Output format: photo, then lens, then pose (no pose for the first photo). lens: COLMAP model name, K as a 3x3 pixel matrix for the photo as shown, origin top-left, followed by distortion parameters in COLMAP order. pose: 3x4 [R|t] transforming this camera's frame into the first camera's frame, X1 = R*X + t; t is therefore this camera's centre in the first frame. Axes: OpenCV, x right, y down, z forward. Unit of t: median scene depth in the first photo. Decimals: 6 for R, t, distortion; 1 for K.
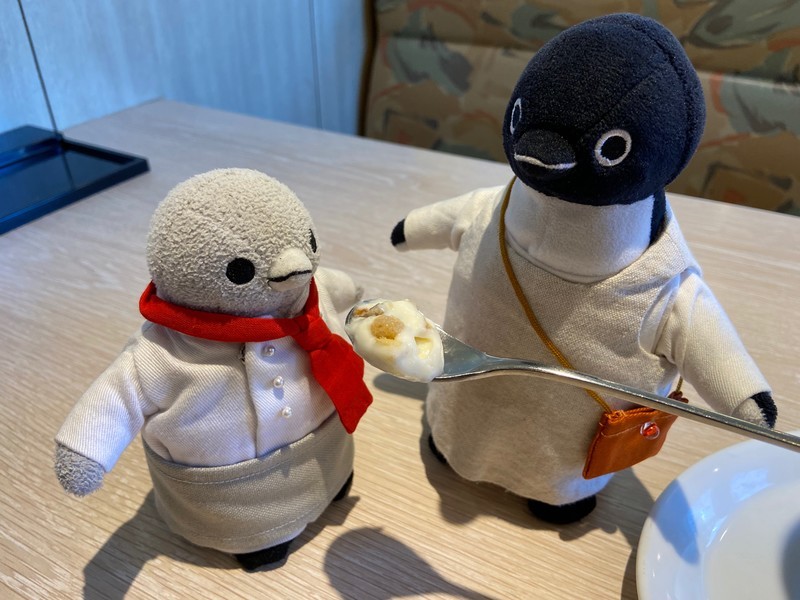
lens RADIAL K [[603.2, 0, 397.3], [0, 603.2, 298.7], [0, 0, 1]] dist [0.128800, -0.183678]
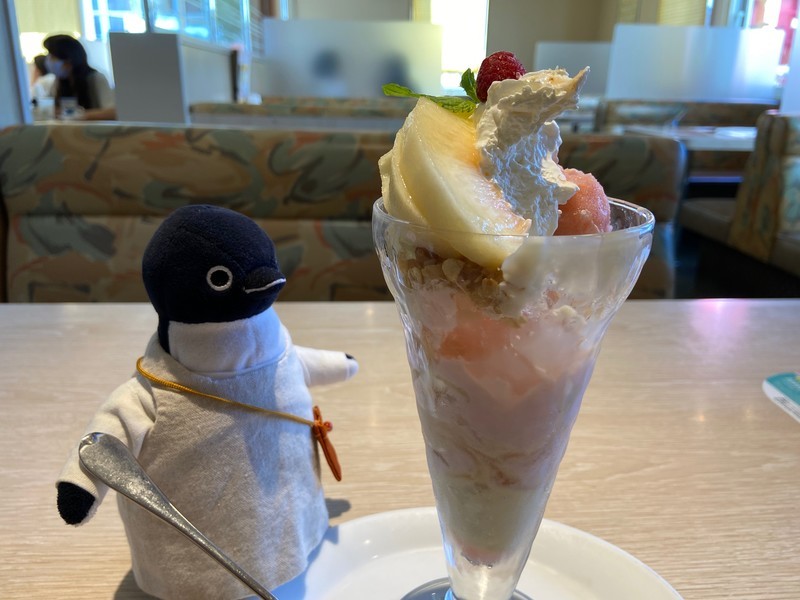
lens RADIAL K [[612.5, 0, 395.7], [0, 612.5, 300.5], [0, 0, 1]] dist [0.129759, -0.200134]
pose [[0.851739, -0.161422, 0.498482, -0.025339], [0.278640, 0.945228, -0.170013, 0.063968], [-0.443735, 0.283704, 0.850066, -0.141375]]
